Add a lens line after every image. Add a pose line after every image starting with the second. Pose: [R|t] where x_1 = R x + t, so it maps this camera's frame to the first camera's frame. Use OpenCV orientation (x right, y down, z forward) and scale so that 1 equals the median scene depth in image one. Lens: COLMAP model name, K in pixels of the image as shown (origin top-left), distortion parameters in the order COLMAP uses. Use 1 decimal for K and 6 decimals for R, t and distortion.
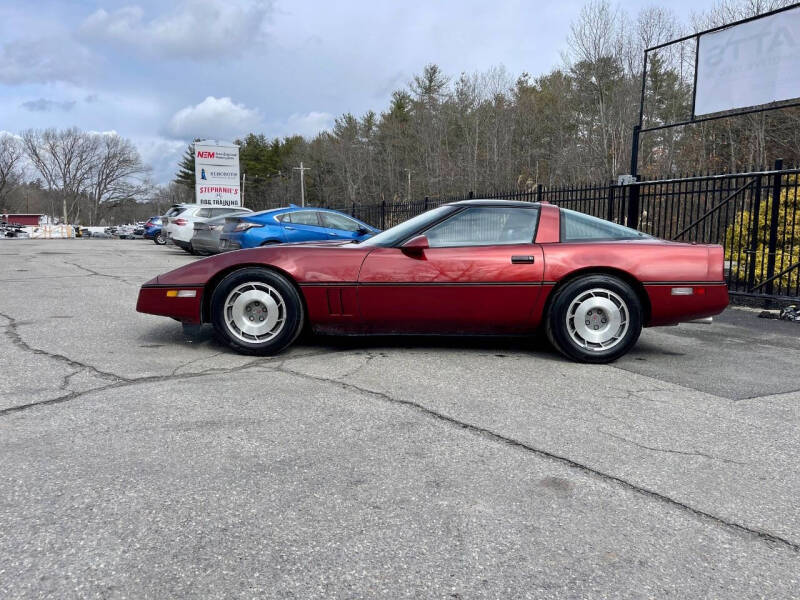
lens RADIAL K [[602.8, 0, 400.0], [0, 602.8, 300.0], [0, 0, 1]] dist [0.074480, -0.095102]
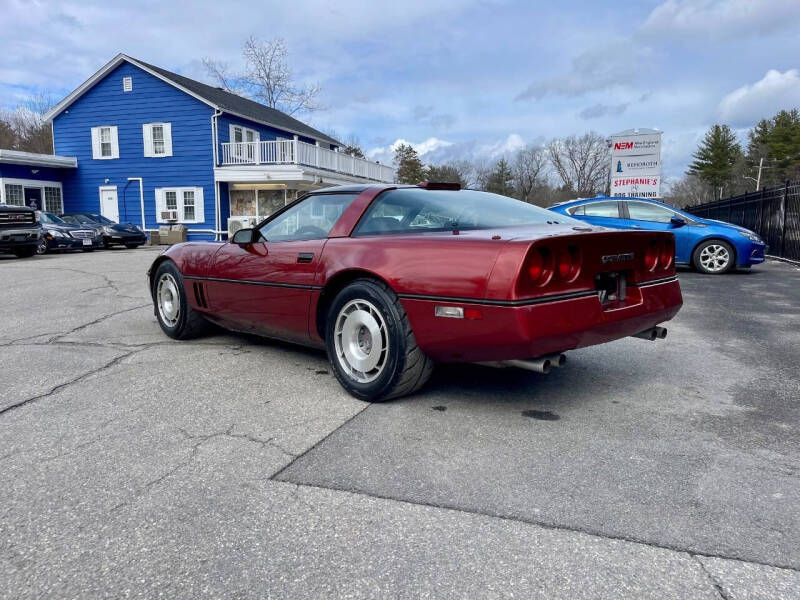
lens RADIAL K [[602.8, 0, 400.0], [0, 602.8, 300.0], [0, 0, 1]] dist [0.074480, -0.095102]
pose [[0.689376, 0.069458, -0.721066, 0.192625], [-0.064036, 0.997339, 0.034849, -0.009982], [0.721567, 0.022150, 0.691990, 0.114329]]
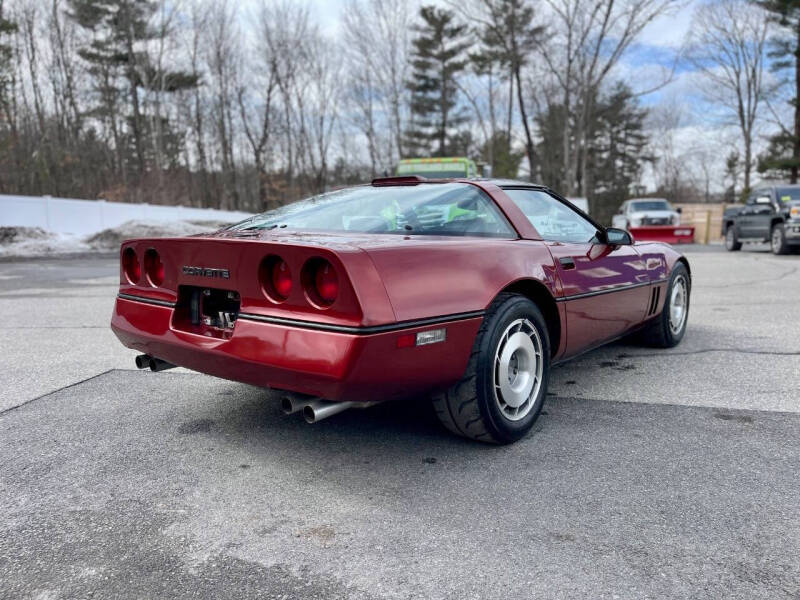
lens RADIAL K [[602.8, 0, 400.0], [0, 602.8, 300.0], [0, 0, 1]] dist [0.074480, -0.095102]
pose [[-0.628292, 0.084457, -0.773380, 0.189234], [-0.100015, 0.977072, 0.187954, -0.040373], [0.771522, 0.195440, -0.605439, 0.365892]]
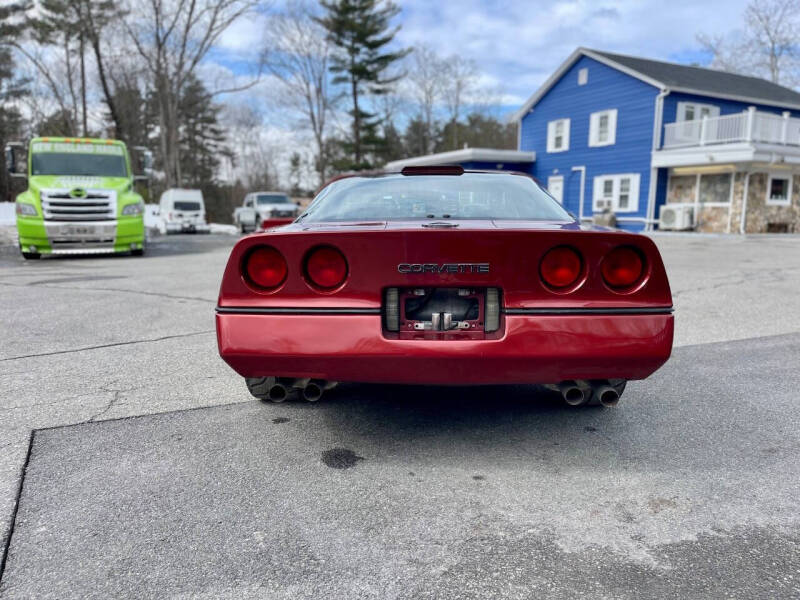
lens RADIAL K [[602.8, 0, 400.0], [0, 602.8, 300.0], [0, 0, 1]] dist [0.074480, -0.095102]
pose [[-0.020724, 0.125711, -0.991850, 0.225122], [-0.115216, 0.985154, 0.127270, -0.025976], [0.993124, 0.116914, -0.005932, 0.254036]]
